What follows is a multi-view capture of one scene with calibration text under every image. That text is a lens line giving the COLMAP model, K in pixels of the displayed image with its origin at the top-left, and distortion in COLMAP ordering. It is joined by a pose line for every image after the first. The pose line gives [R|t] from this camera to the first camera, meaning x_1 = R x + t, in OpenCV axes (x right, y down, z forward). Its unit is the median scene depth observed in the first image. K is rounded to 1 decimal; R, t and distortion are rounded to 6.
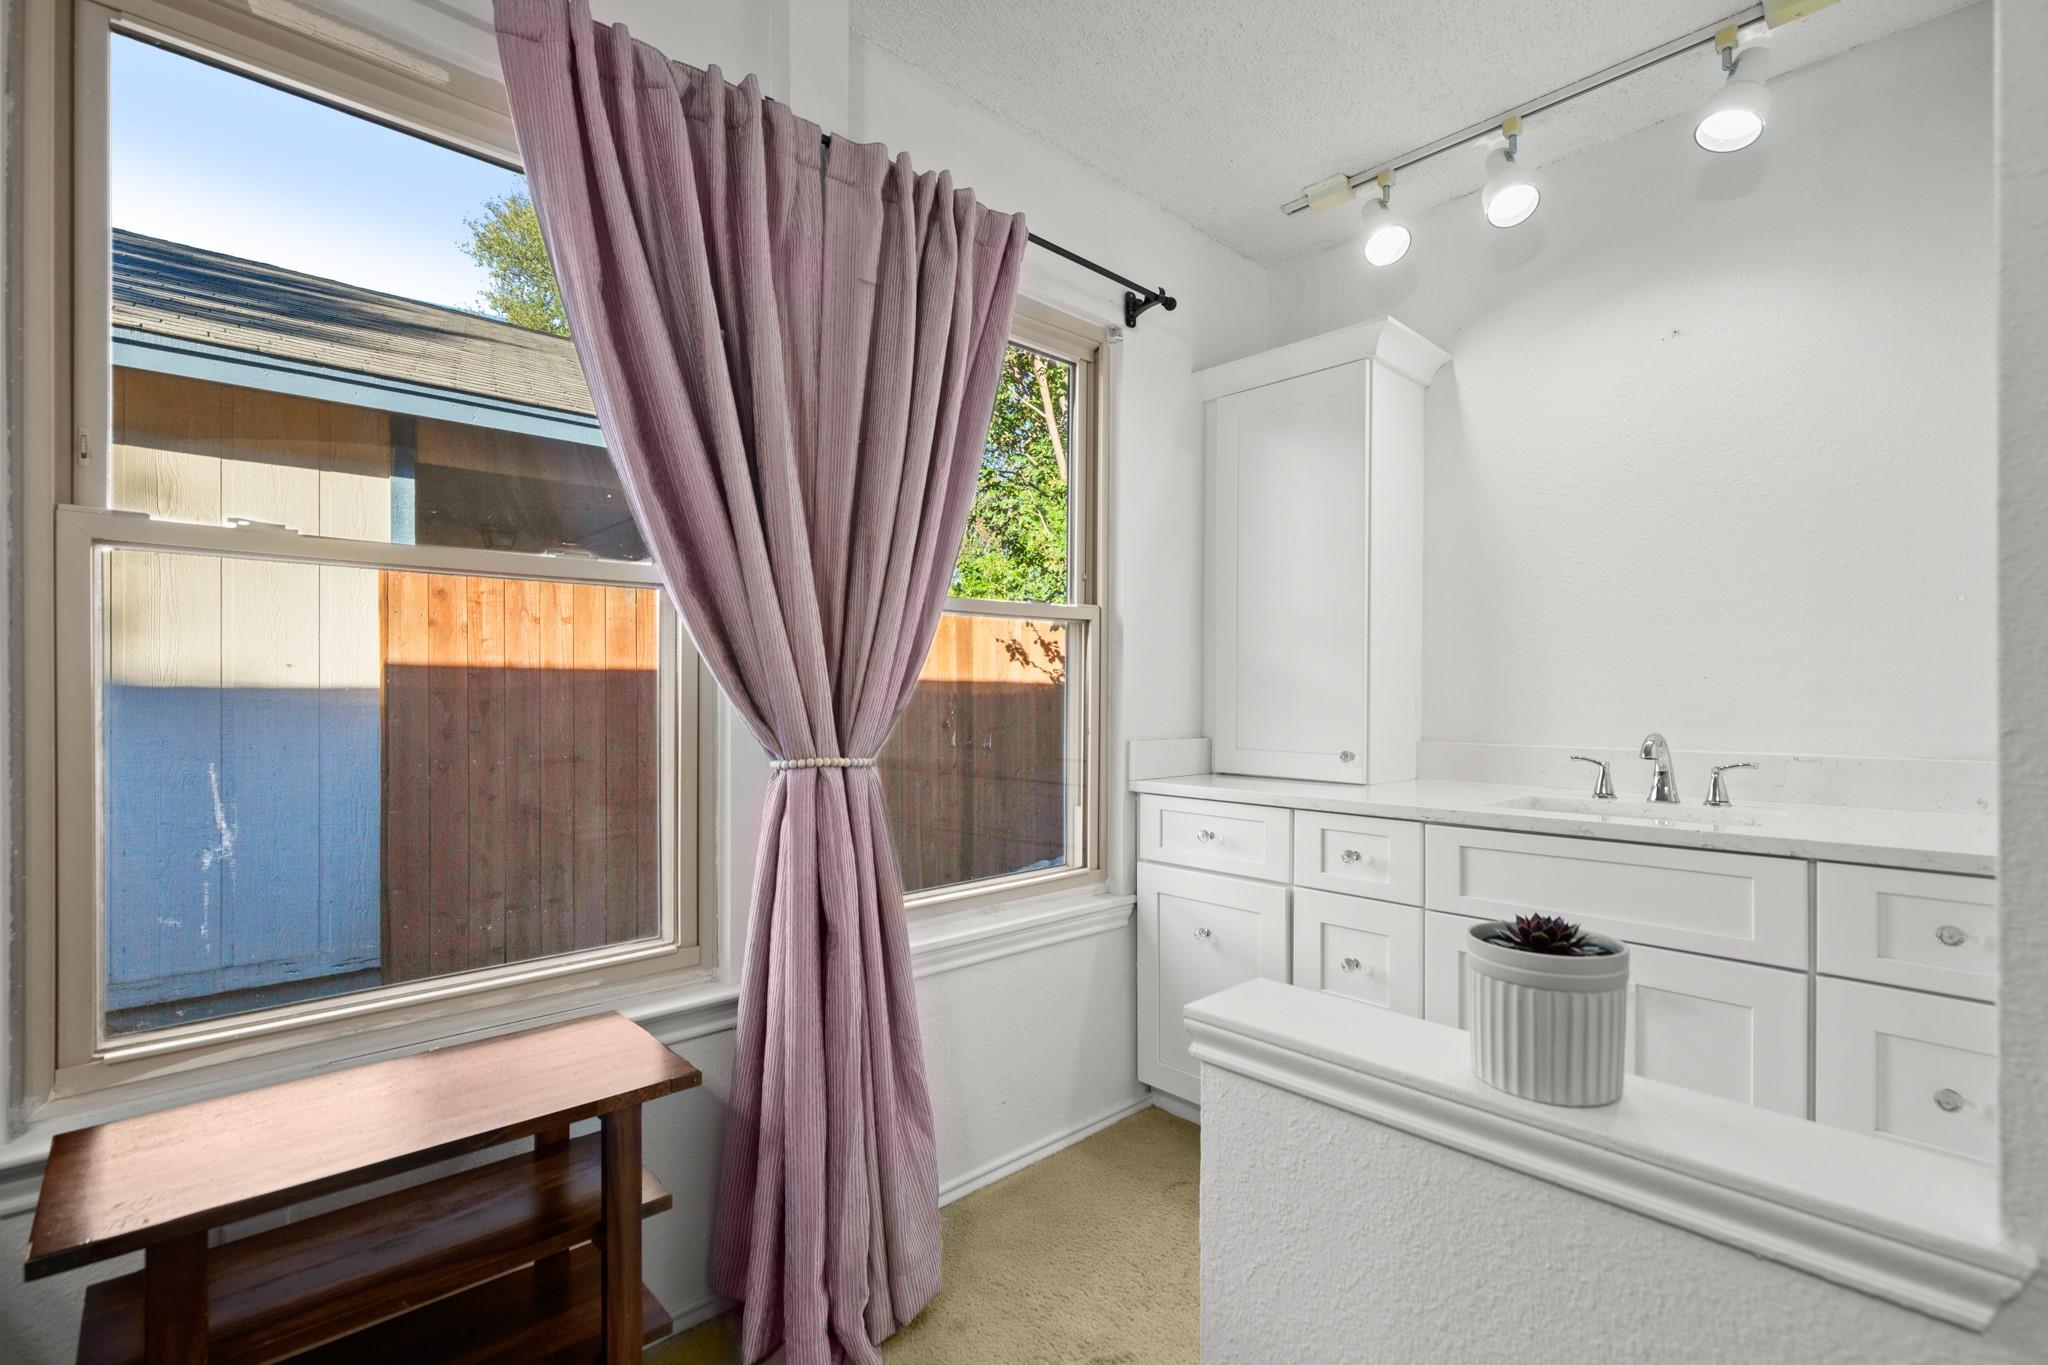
lens RADIAL K [[944.9, 0, 1011.6], [0, 944.9, 688.0], [0, 0, 1]] dist [0.004694, -0.000575]
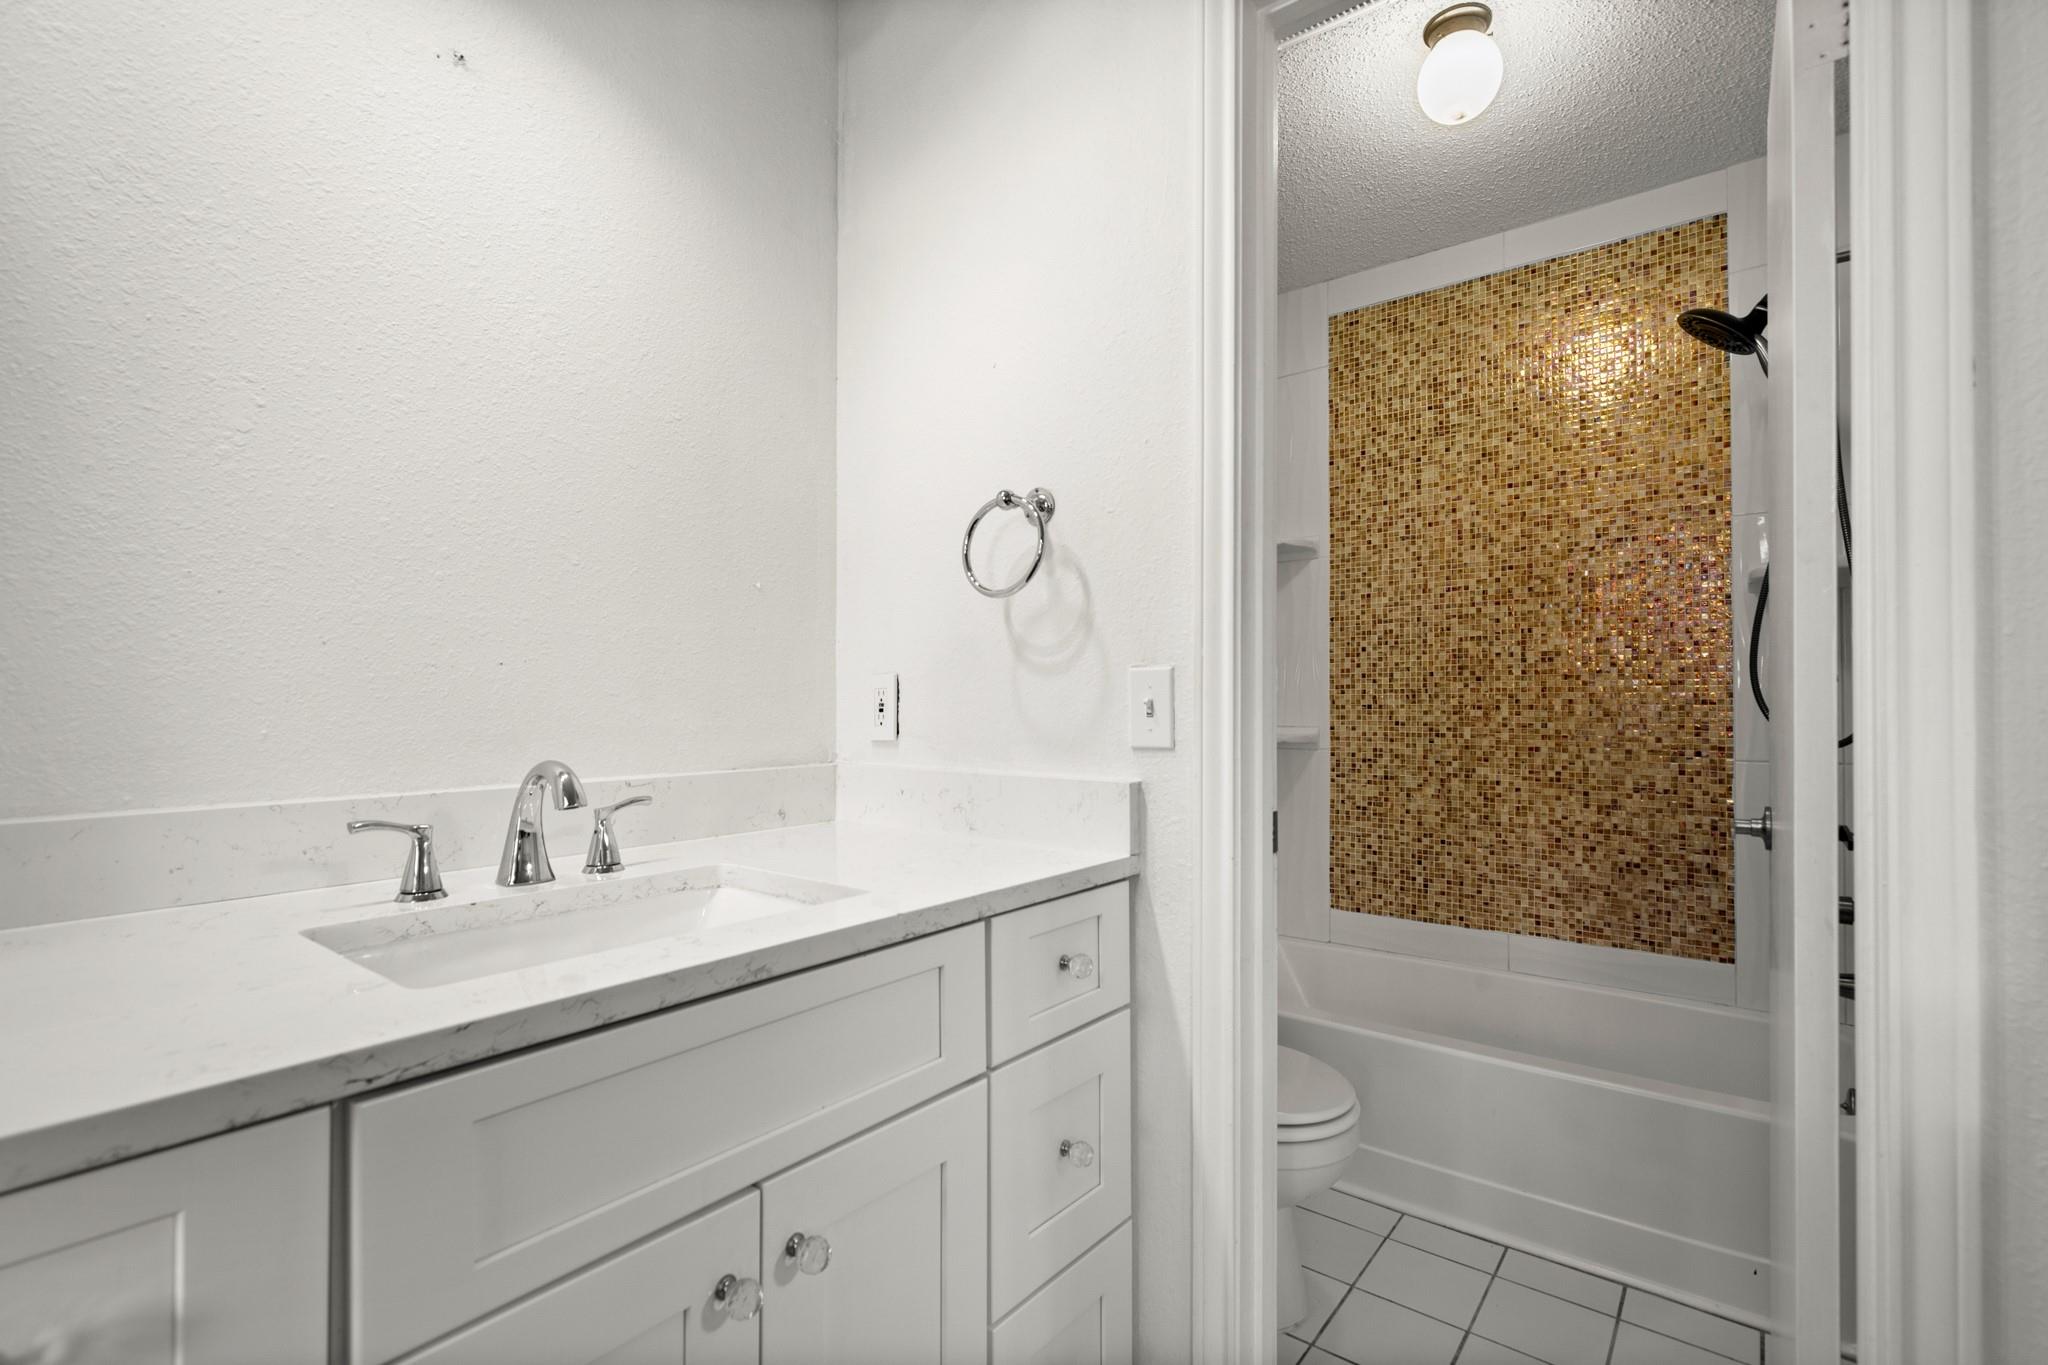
lens RADIAL K [[944.9, 0, 1022.9], [0, 944.9, 696.9], [0, 0, 1]] dist [0.004694, -0.000575]
pose [[-0.156692, 0.011669, 0.987579, 0.086207], [-0.005888, 0.999901, -0.012749, 0.015234], [-0.987630, -0.007813, -0.156608, 0.752253]]
